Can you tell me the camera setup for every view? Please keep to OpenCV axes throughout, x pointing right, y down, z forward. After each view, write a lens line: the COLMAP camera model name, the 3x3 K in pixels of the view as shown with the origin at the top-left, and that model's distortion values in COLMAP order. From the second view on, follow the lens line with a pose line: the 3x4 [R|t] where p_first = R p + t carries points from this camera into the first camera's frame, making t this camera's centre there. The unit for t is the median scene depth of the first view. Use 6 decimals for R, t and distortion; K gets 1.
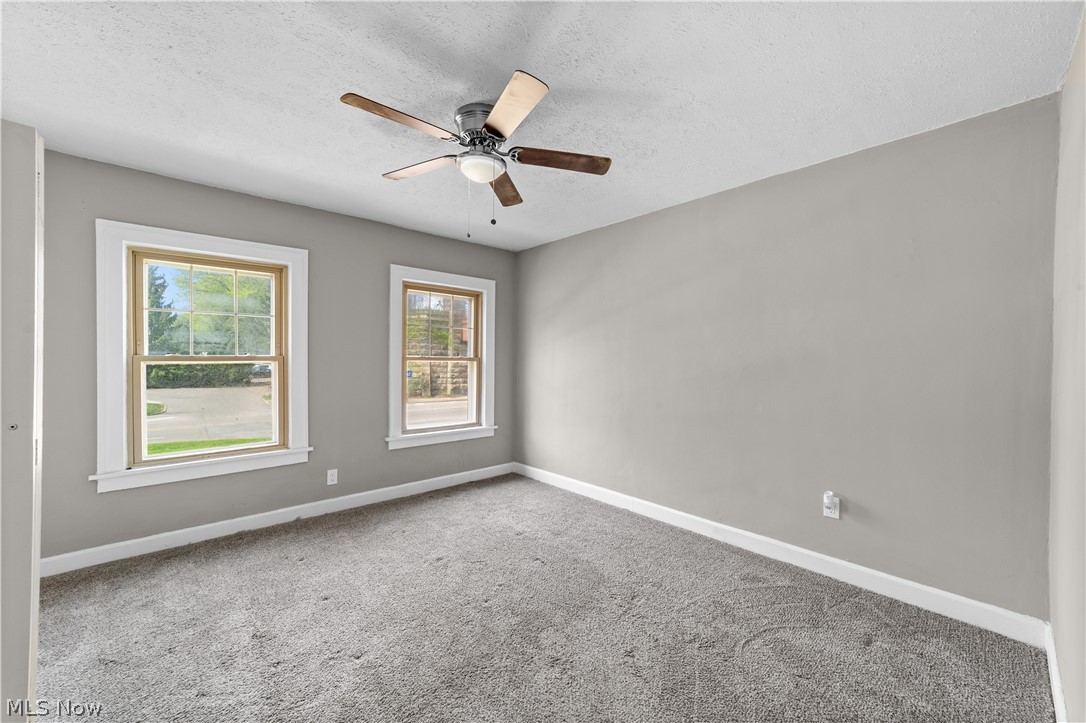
lens RADIAL K [[417.1, 0, 538.7], [0, 417.1, 366.5], [0, 0, 1]] dist [-0.008718, 0.000616]
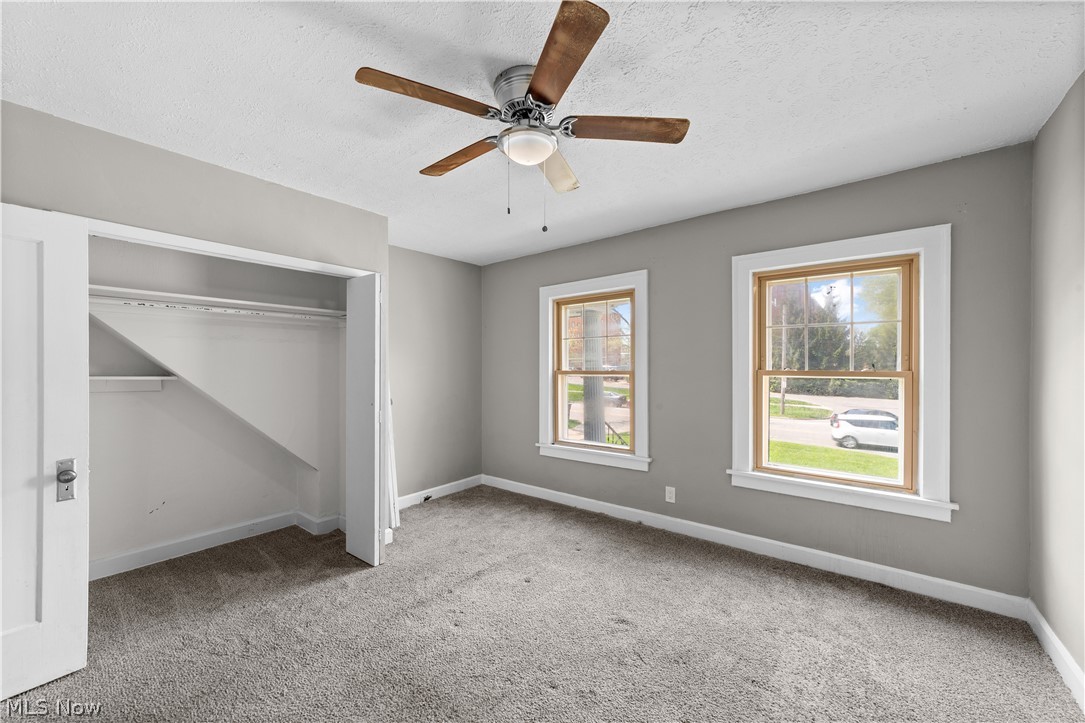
lens RADIAL K [[416.7, 0, 552.5], [0, 416.7, 366.1], [0, 0, 1]] dist [-0.008718, 0.000616]
pose [[0.170410, -0.014311, -0.985269, 0.433754], [-0.020151, 0.999635, -0.018005, -0.011600], [0.985167, 0.022922, 0.170060, 0.577469]]
